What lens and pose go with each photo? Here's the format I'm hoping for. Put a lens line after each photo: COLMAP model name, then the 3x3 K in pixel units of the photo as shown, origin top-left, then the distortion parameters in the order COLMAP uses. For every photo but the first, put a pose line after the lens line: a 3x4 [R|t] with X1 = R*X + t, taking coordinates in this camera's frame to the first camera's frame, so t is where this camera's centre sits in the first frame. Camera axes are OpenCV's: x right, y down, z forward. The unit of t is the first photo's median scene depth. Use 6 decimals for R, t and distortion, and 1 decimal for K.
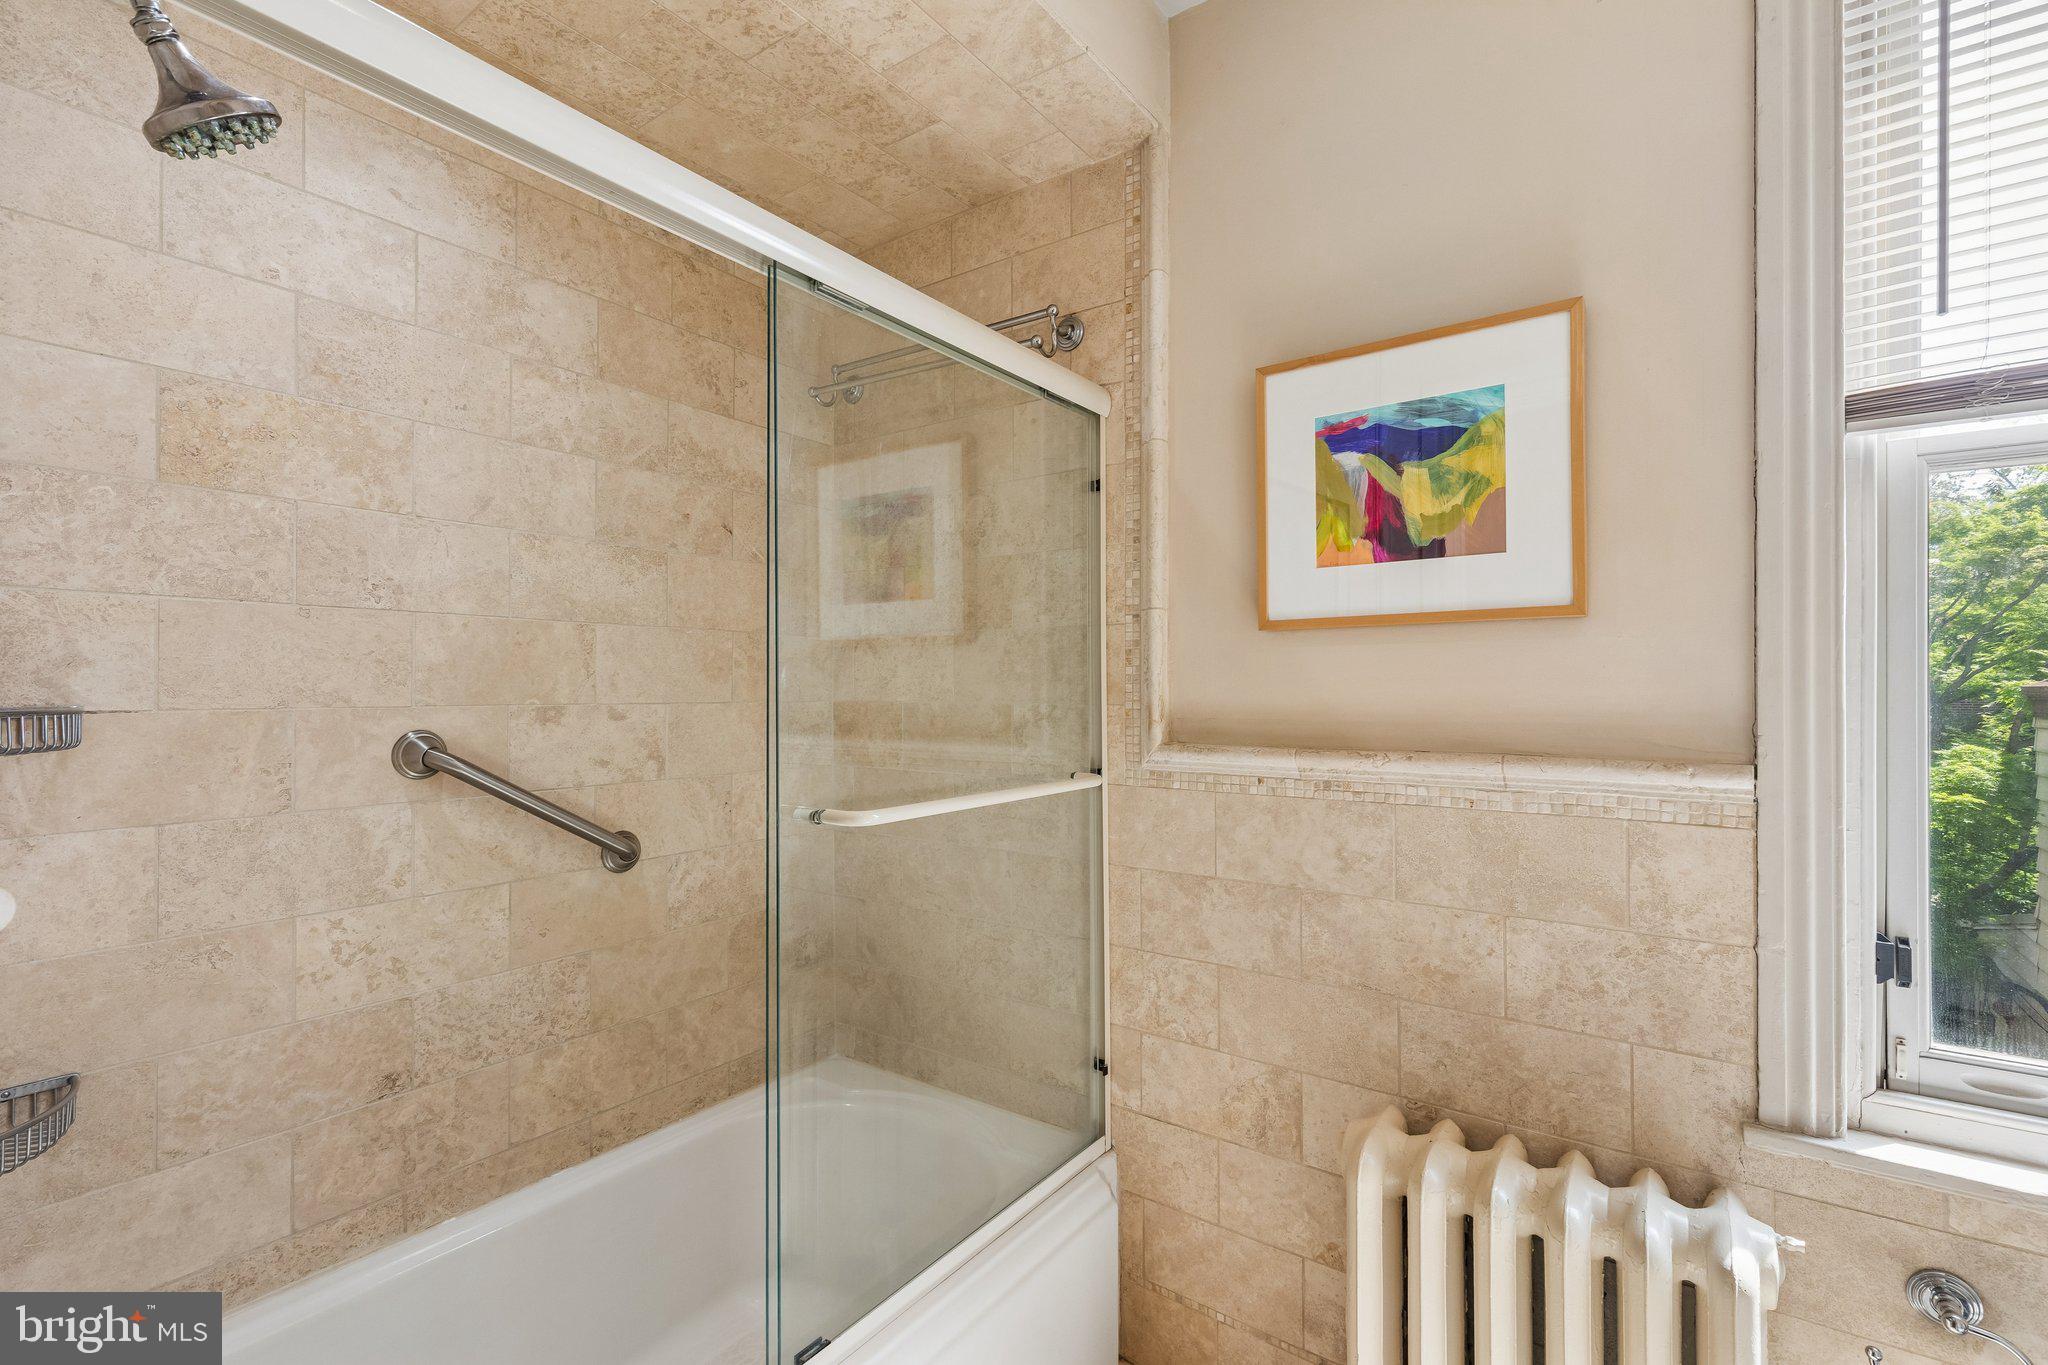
lens RADIAL K [[930.8, 0, 1017.0], [0, 930.8, 684.7], [0, 0, 1]] dist [0.009246, -0.003193]
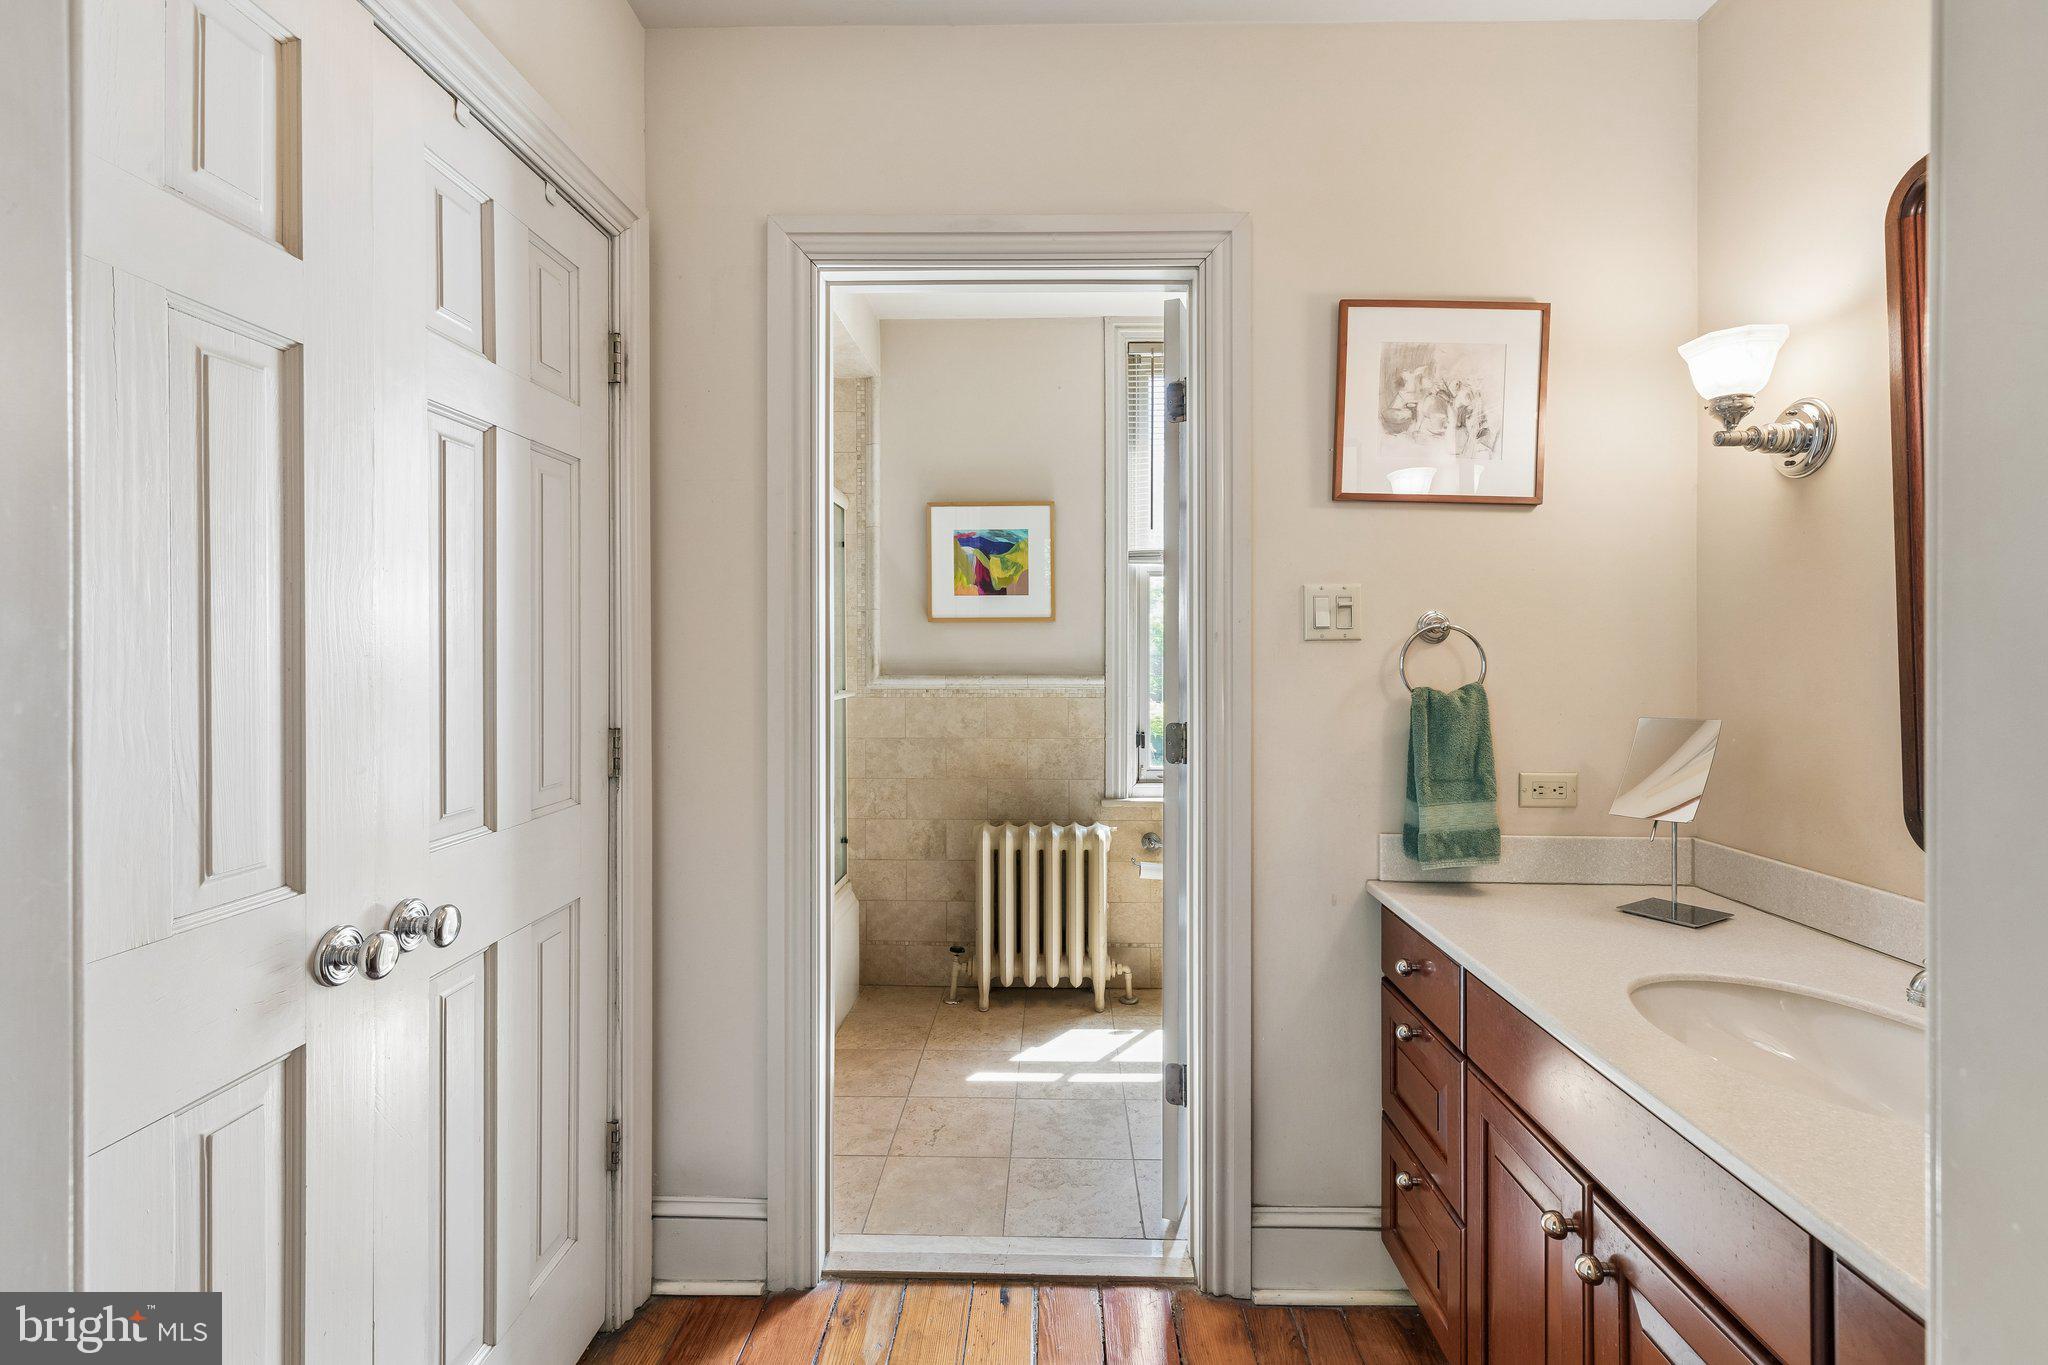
lens RADIAL K [[930.8, 0, 1052.9], [0, 930.8, 651.6], [0, 0, 1]] dist [0.009246, -0.003193]
pose [[0.828048, 0.002287, 0.560653, -0.812386], [-0.003952, 0.999991, 0.001757, 0.006939], [-0.560644, -0.003671, 0.828049, -1.097377]]
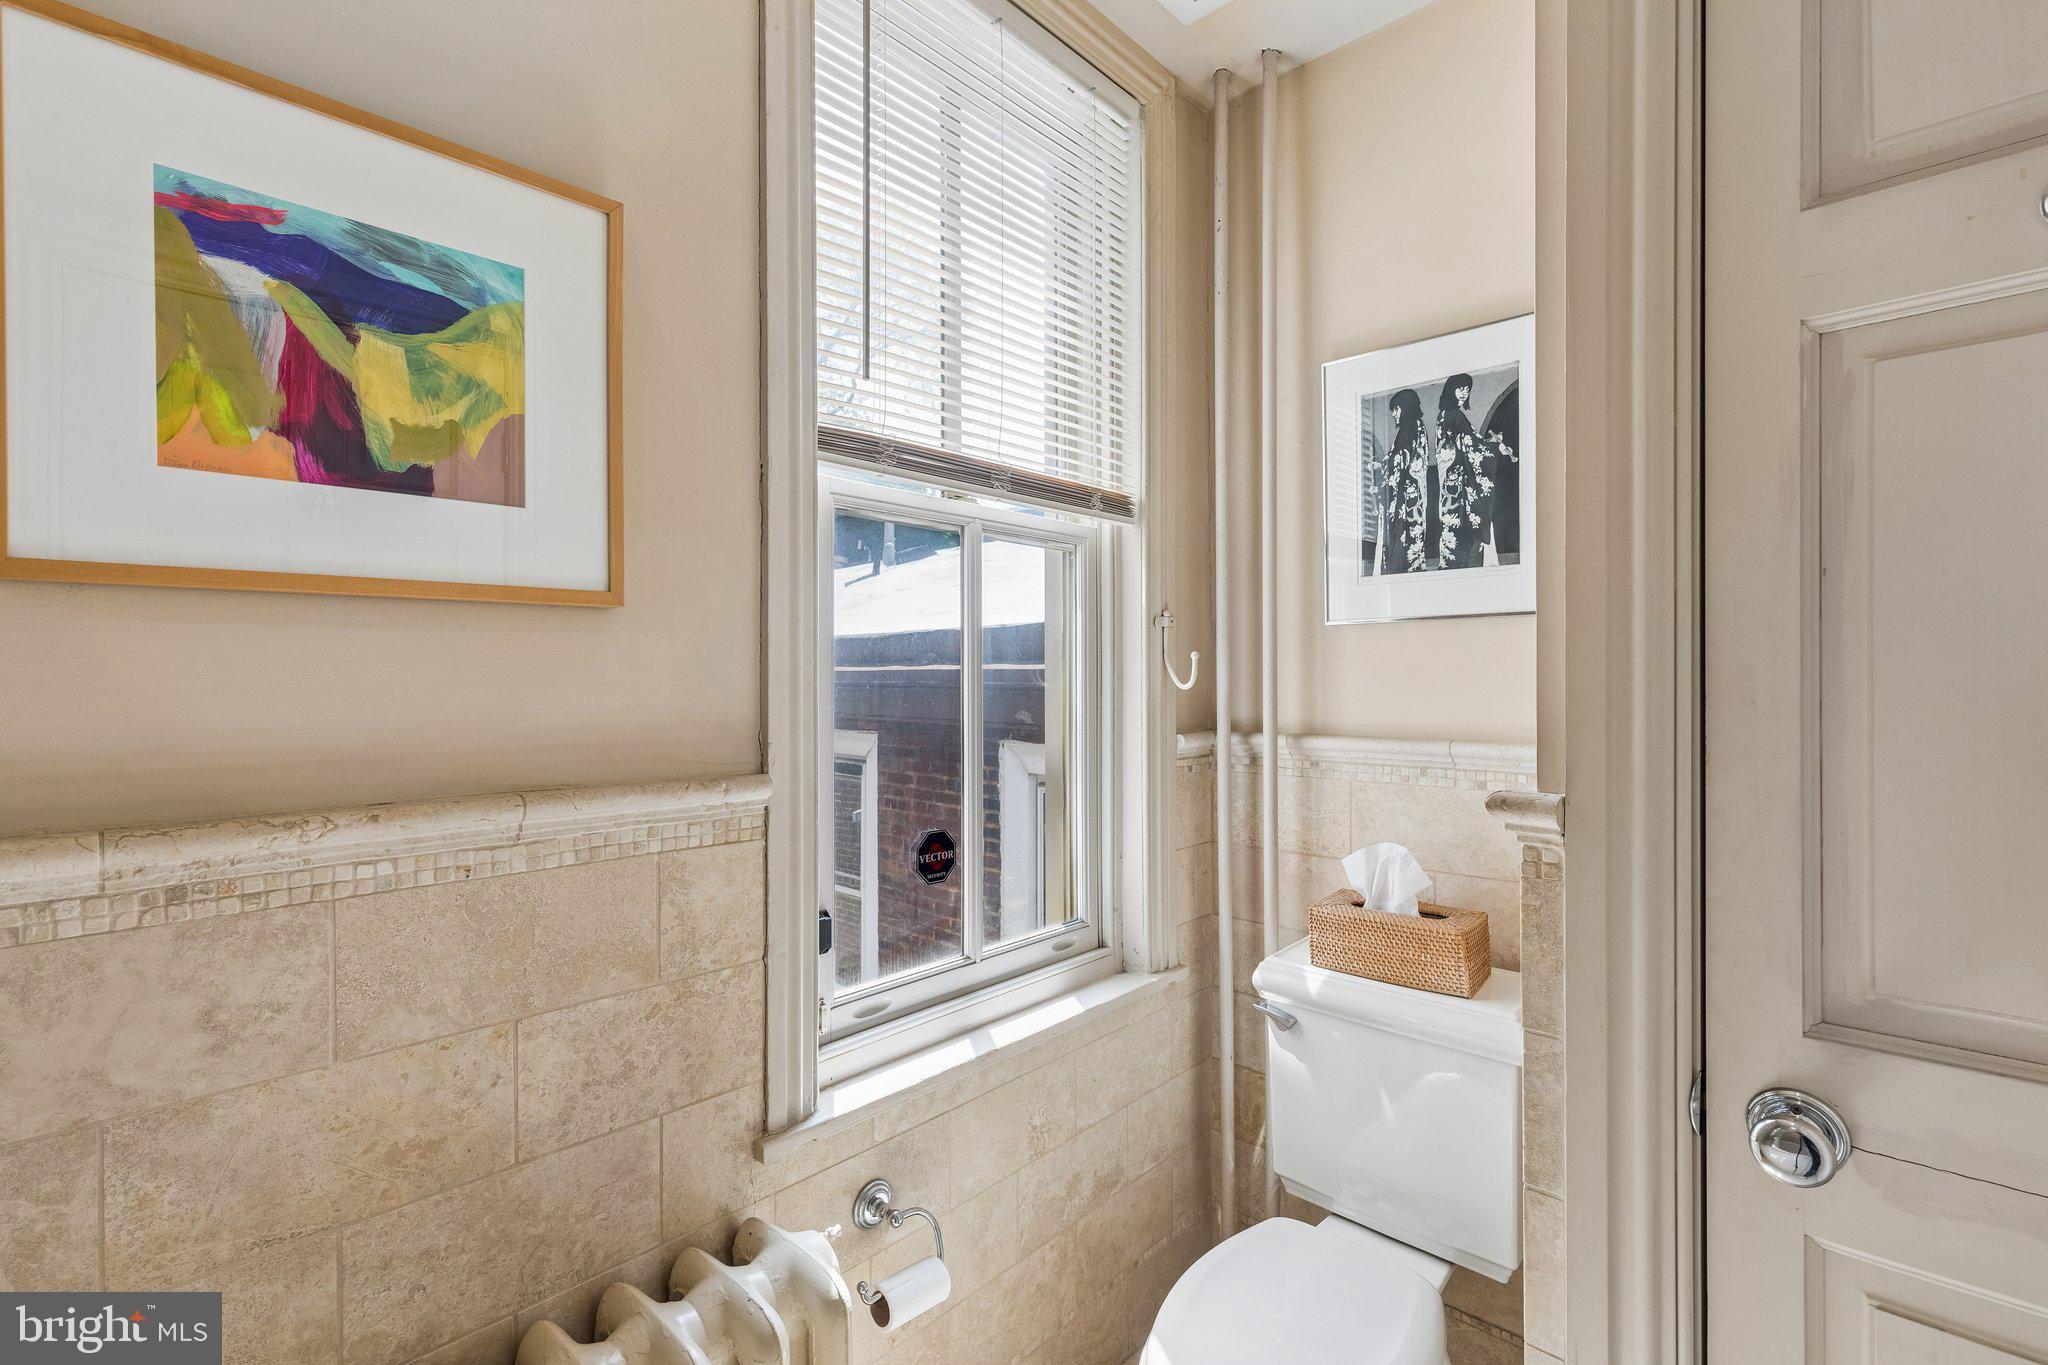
lens RADIAL K [[930.8, 0, 1029.9], [0, 930.8, 678.2], [0, 0, 1]] dist [0.009246, -0.003193]
pose [[0.120349, -0.001439, 0.992731, -0.130380], [-0.003510, 0.999992, 0.001875, -0.014745], [-0.992725, -0.003711, 0.120343, 0.512919]]
